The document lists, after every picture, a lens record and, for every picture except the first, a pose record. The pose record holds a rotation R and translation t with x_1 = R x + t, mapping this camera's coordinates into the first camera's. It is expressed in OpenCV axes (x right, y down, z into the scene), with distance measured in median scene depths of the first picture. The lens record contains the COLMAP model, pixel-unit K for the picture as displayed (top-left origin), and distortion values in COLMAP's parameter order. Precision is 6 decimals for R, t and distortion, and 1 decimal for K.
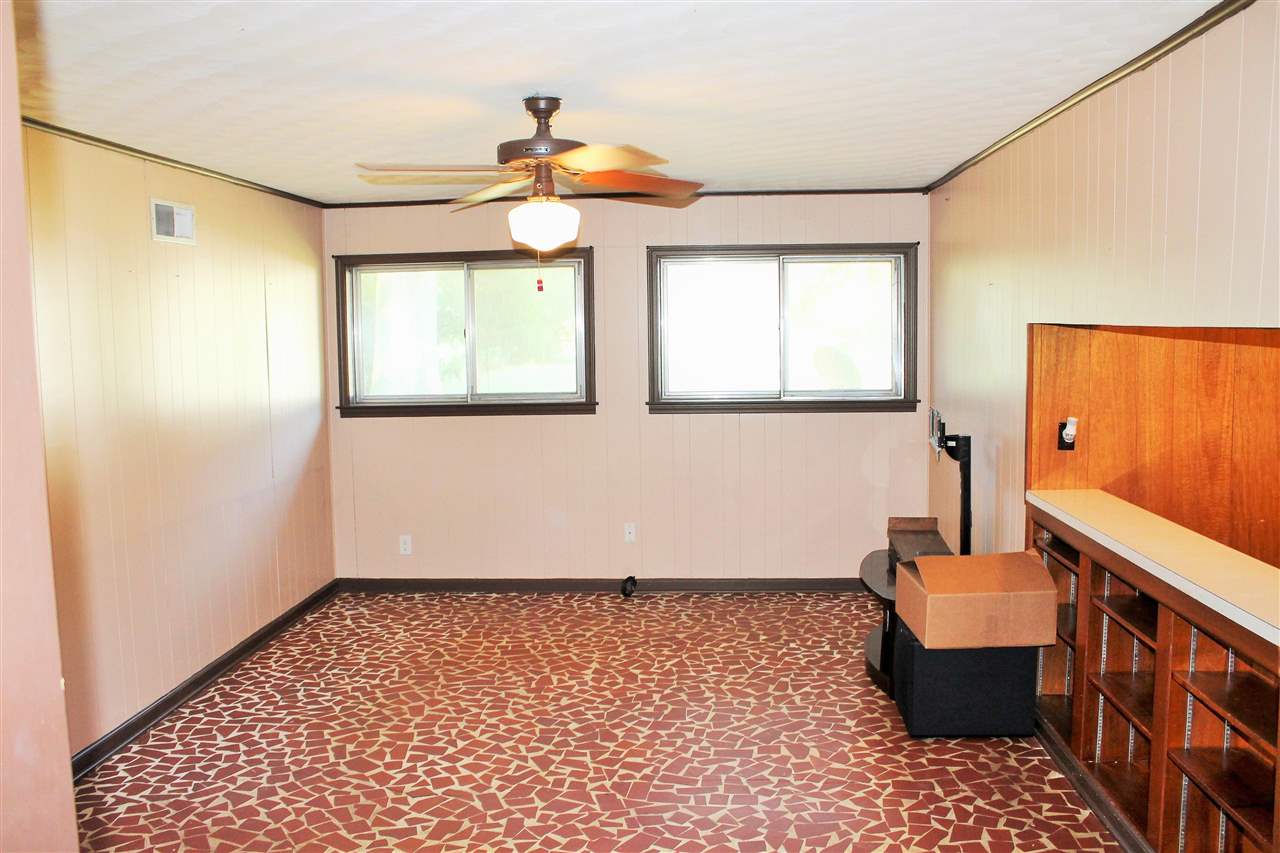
lens RADIAL K [[1081.6, 0, 639.8], [0, 1081.6, 435.4], [0, 0, 1]] dist [-0.118126, 0.043363]
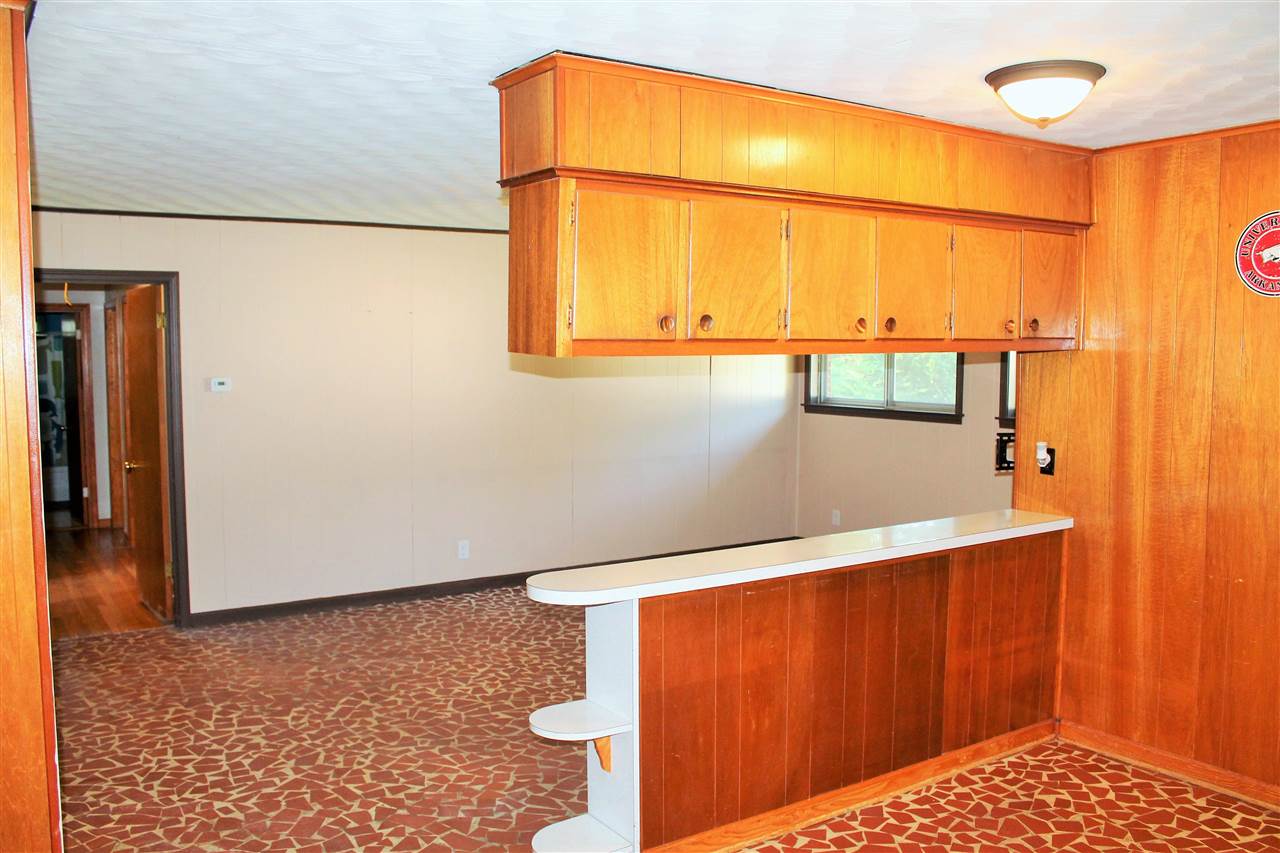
lens RADIAL K [[1081.6, 0, 640.9], [0, 1081.6, 424.6], [0, 0, 1]] dist [-0.118126, 0.043363]
pose [[0.616826, 0.076735, -0.783350, 0.964995], [-0.096770, 0.995079, 0.021277, -0.017504], [0.781128, 0.062680, 0.621217, 0.063495]]
